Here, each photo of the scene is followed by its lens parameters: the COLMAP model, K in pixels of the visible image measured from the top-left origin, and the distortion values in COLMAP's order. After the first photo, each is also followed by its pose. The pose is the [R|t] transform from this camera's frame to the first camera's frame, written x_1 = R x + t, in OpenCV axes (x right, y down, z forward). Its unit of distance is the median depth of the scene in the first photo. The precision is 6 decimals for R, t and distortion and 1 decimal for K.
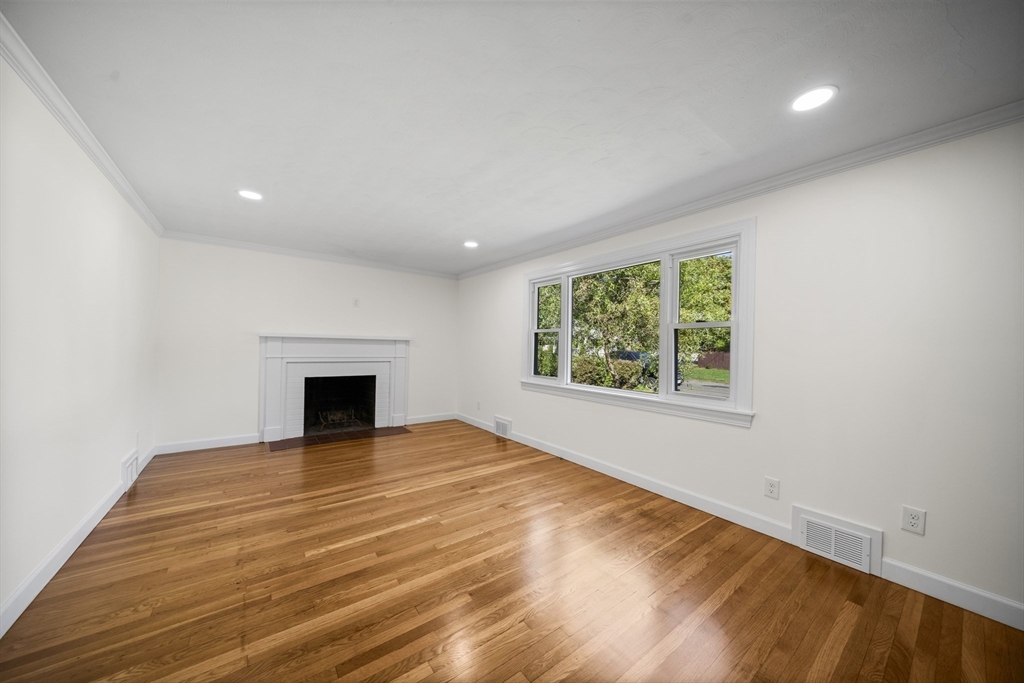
lens RADIAL K [[346.1, 0, 506.0], [0, 346.1, 348.8], [0, 0, 1]] dist [-0.001648, -0.000107]
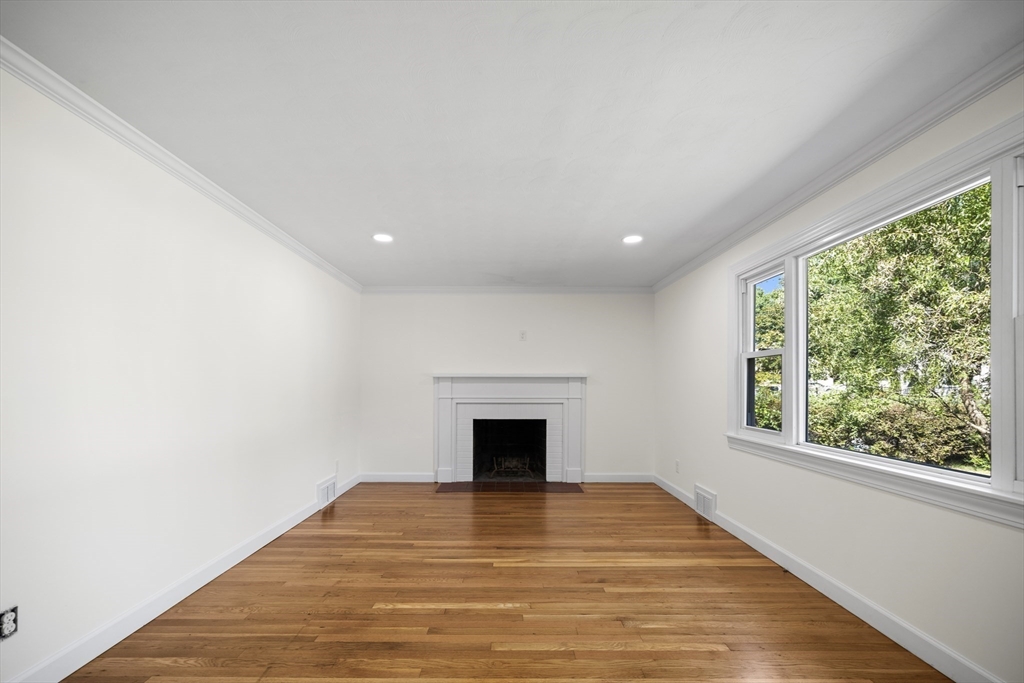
lens RADIAL K [[417.3, 0, 510.8], [0, 417.3, 391.8], [0, 0, 1]] dist [0.001456, 0.000168]
pose [[0.806421, -0.008848, -0.591276, 0.215917], [0.011586, 0.999933, 0.000838, 0.009811], [0.591229, -0.007526, 0.806469, 0.169000]]
